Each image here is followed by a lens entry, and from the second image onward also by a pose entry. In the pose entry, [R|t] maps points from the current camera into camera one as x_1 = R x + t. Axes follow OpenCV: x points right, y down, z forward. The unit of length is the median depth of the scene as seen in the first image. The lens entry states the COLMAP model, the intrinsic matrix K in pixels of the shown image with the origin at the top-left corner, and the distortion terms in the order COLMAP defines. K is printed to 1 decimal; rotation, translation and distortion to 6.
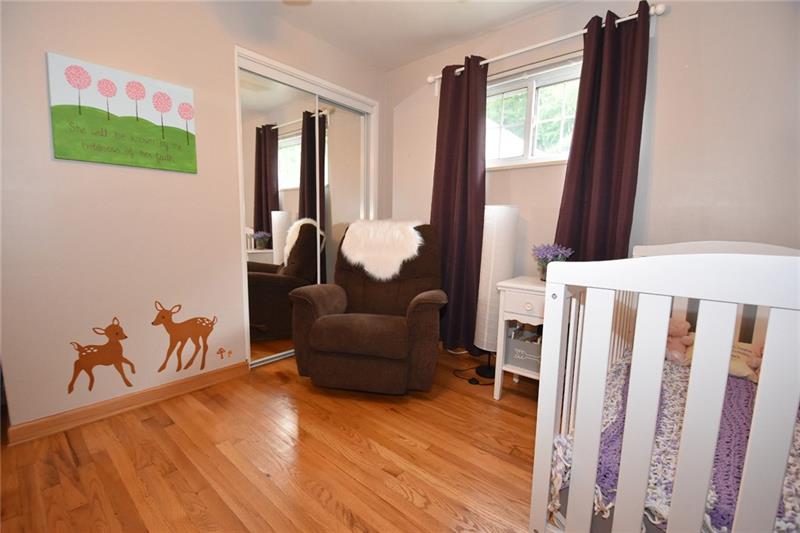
lens RADIAL K [[355.9, 0, 401.3], [0, 355.9, 272.8], [0, 0, 1]] dist [-0.008783, -0.002454]
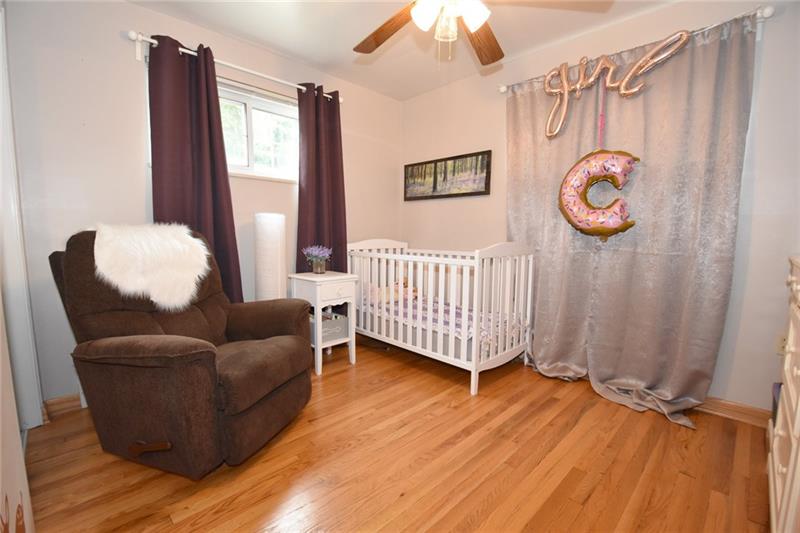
lens RADIAL K [[355.9, 0, 401.6], [0, 355.9, 268.2], [0, 0, 1]] dist [-0.008783, -0.002454]
pose [[0.059855, -0.119086, 0.991078, -0.863947], [0.121431, 0.986353, 0.111185, -0.103791], [-0.990794, 0.113692, 0.073499, 0.582221]]
